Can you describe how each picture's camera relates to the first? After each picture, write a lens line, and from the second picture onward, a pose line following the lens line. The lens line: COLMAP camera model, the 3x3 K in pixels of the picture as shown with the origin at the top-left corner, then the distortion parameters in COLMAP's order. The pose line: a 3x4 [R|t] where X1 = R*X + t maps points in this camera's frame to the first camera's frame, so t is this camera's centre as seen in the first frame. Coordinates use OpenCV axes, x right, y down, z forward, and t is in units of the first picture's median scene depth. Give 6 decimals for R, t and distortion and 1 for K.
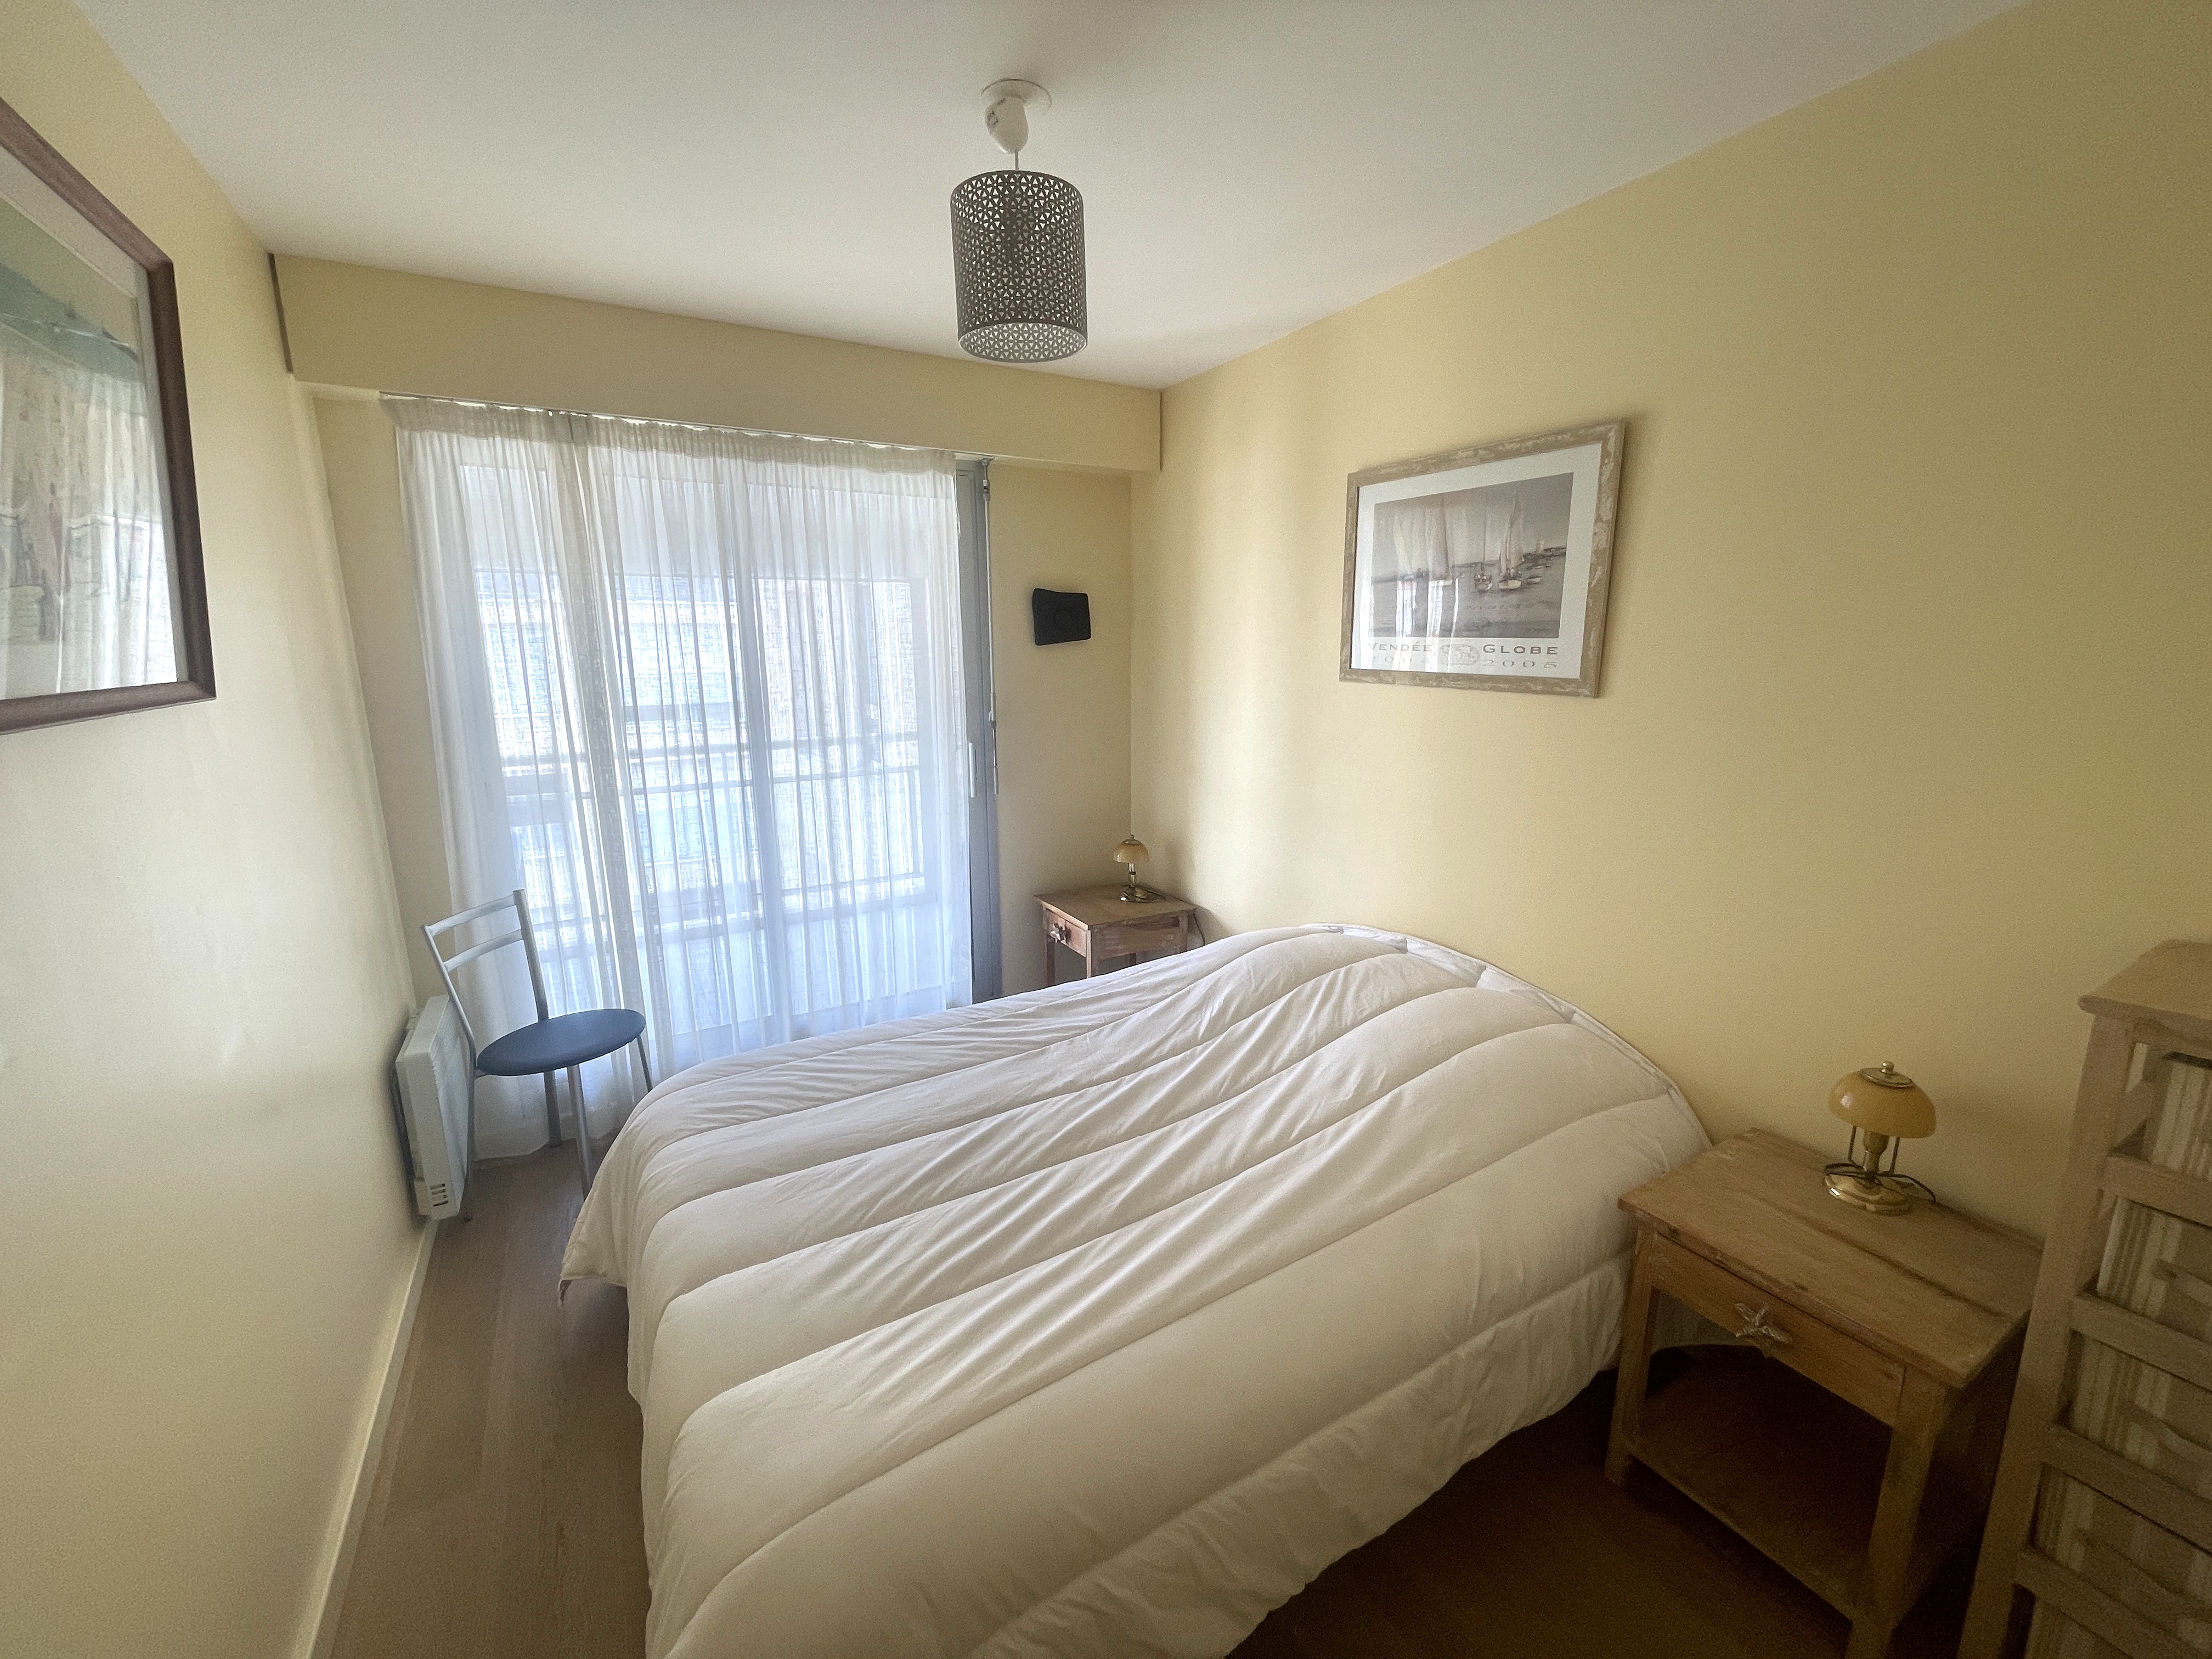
lens RADIAL K [[901.5, 0, 1109.6], [0, 901.5, 826.2], [0, 0, 1]] dist [-0.002150, 0.000175]
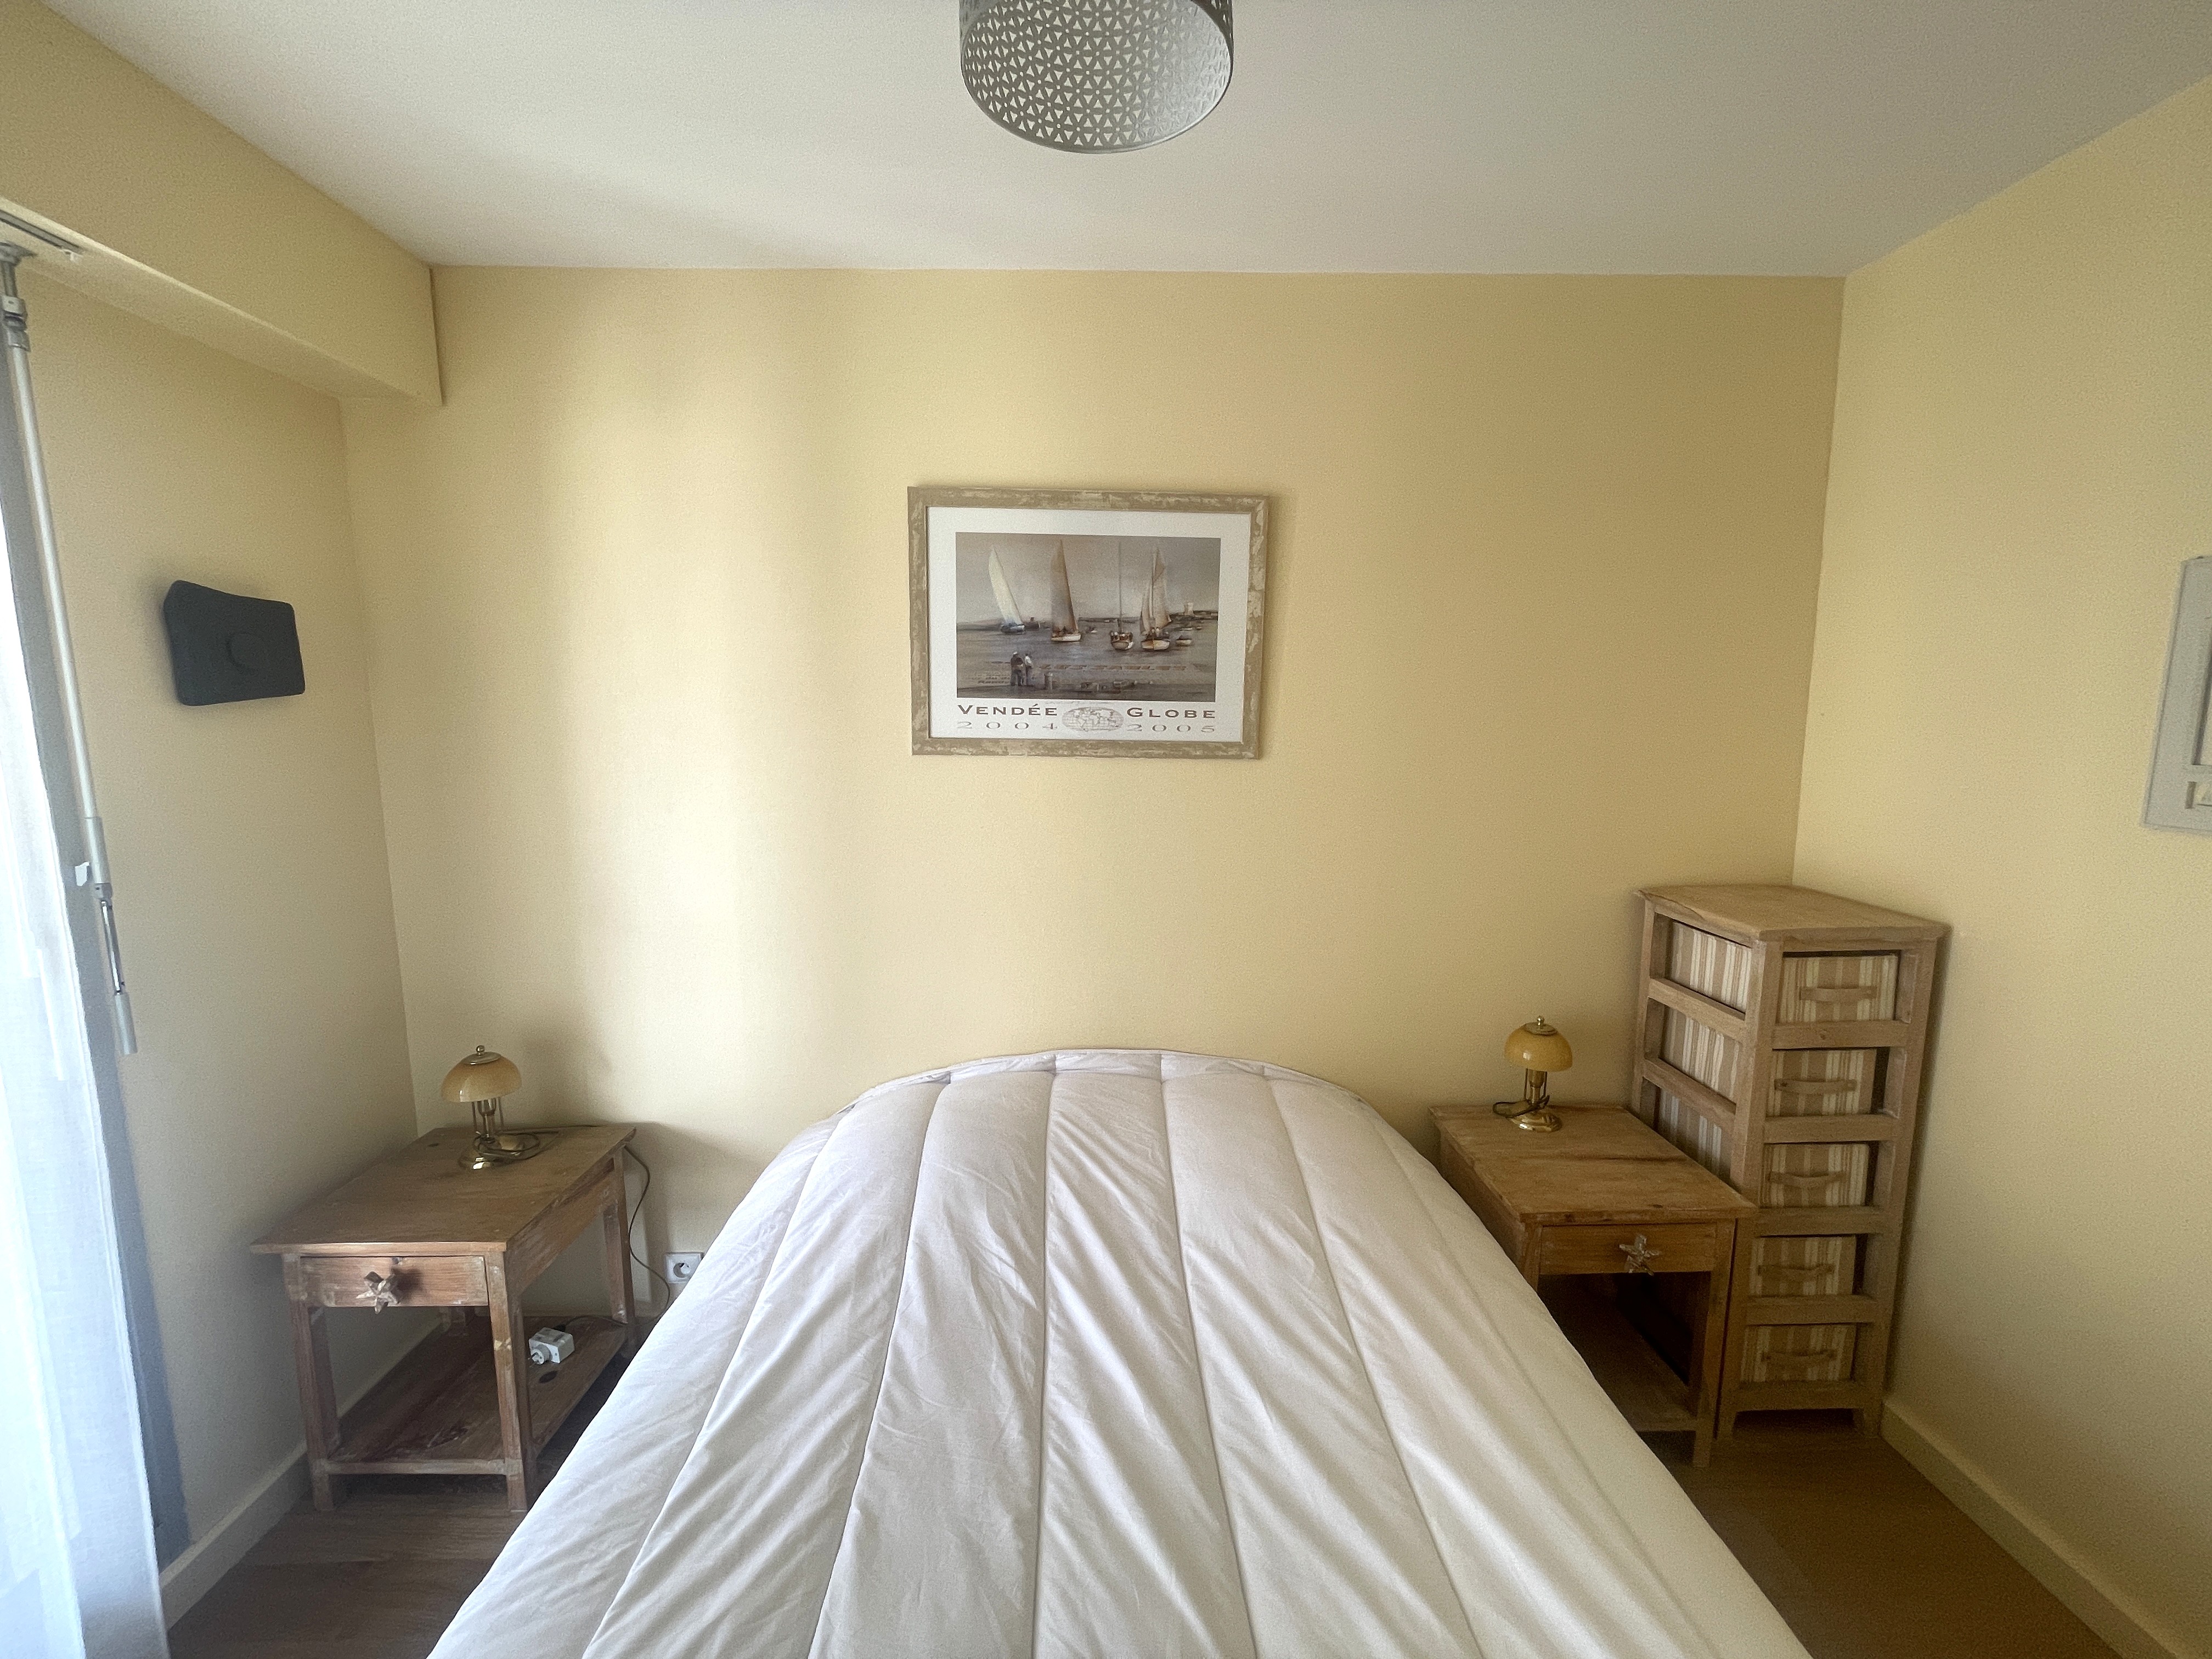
lens RADIAL K [[901.5, 0, 1109.3], [0, 901.5, 822.8], [0, 0, 1]] dist [-0.002150, 0.000175]
pose [[0.477483, -0.104598, 0.872393, -0.422505], [0.169813, 0.985155, 0.025175, -0.120213], [-0.862075, 0.136123, 0.488157, 0.622371]]
